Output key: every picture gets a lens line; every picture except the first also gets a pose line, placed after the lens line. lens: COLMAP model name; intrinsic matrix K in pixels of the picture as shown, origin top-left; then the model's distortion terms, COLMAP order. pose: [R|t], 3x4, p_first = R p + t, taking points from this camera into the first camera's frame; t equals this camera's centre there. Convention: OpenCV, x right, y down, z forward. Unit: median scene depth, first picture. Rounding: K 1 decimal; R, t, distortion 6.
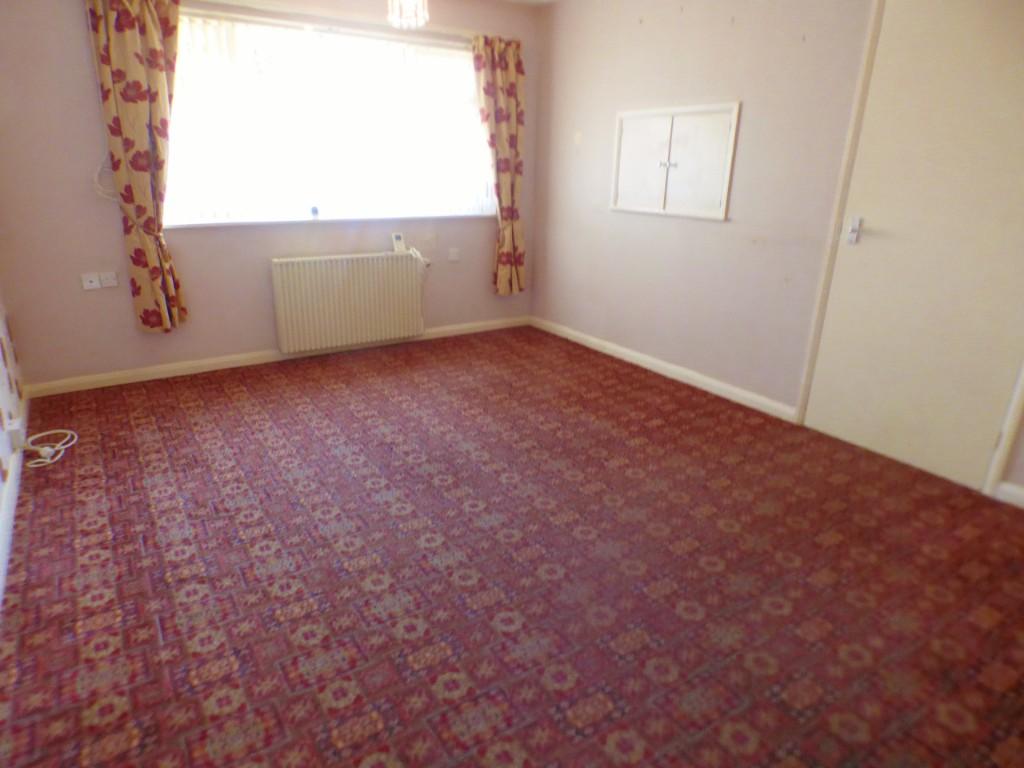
lens RADIAL K [[636.4, 0, 512.0], [0, 636.4, 384.0], [0, 0, 1]] dist [-0.042876, -0.002315]
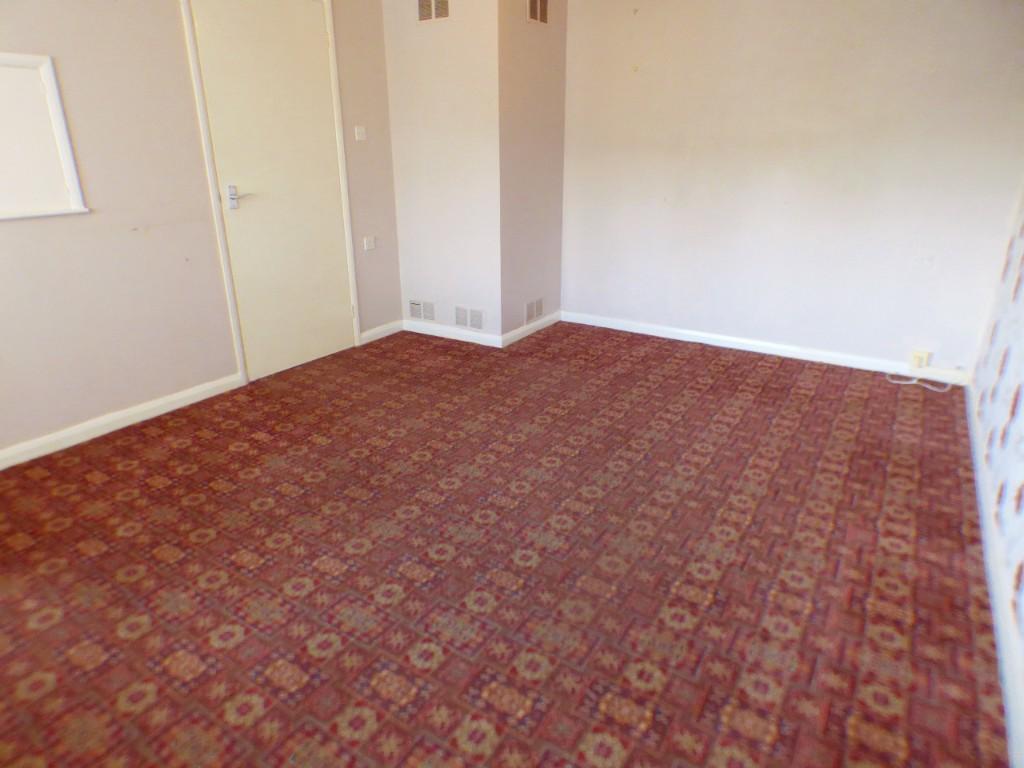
lens RADIAL K [[591.7, 0, 512.0], [0, 591.7, 384.0], [0, 0, 1]] dist [-0.029639, 0.002017]
pose [[-0.383731, -0.362470, 0.849333, -0.677104], [0.295924, 0.822972, 0.484919, -0.342808], [-0.874745, 0.437417, -0.208537, 0.967305]]
